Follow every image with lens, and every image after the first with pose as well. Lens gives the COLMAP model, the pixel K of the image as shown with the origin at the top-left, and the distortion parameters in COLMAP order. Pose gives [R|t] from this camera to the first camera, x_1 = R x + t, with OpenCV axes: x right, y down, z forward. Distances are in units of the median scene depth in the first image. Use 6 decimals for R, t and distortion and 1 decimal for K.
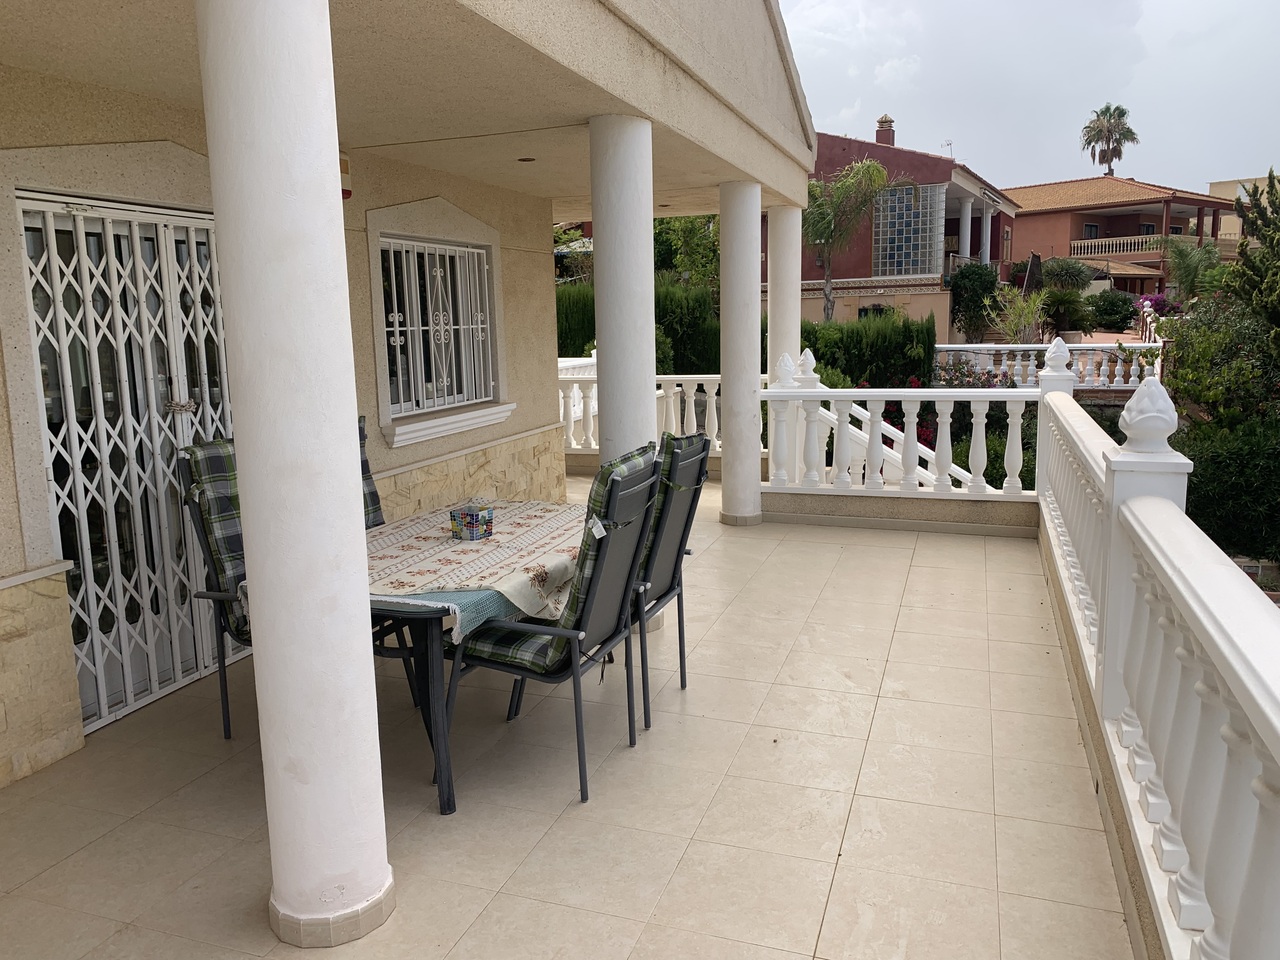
lens RADIAL K [[975.8, 0, 633.3], [0, 975.8, 468.1], [0, 0, 1]] dist [0.019060, -0.021969]
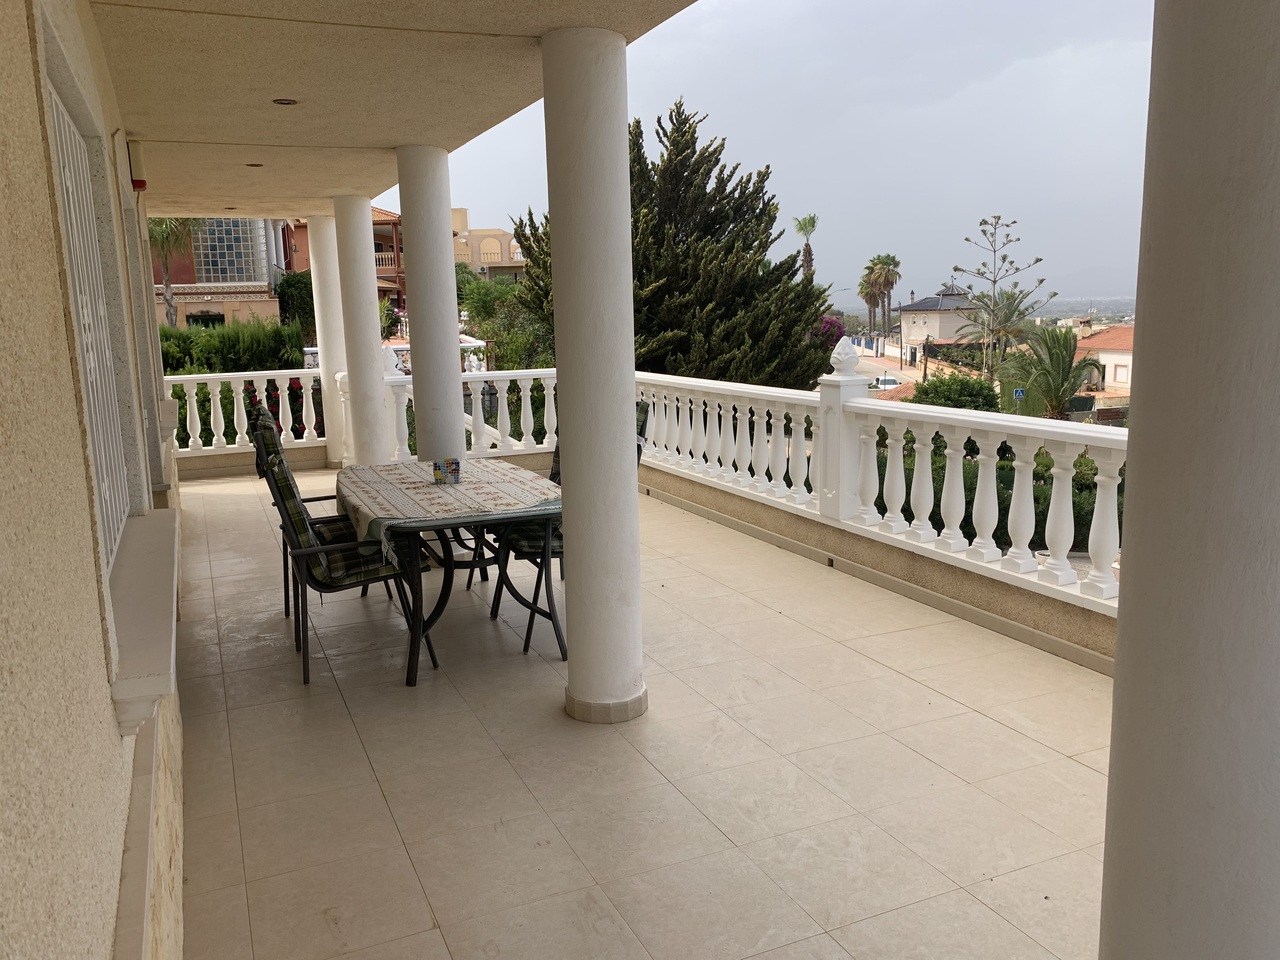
lens RADIAL K [[975.8, 0, 633.3], [0, 975.8, 468.1], [0, 0, 1]] dist [0.019060, -0.021969]
pose [[0.719183, -0.108639, 0.686275, -0.174683], [0.115975, 0.992614, 0.035596, 0.007398], [-0.685073, 0.053991, 0.726471, -0.014769]]
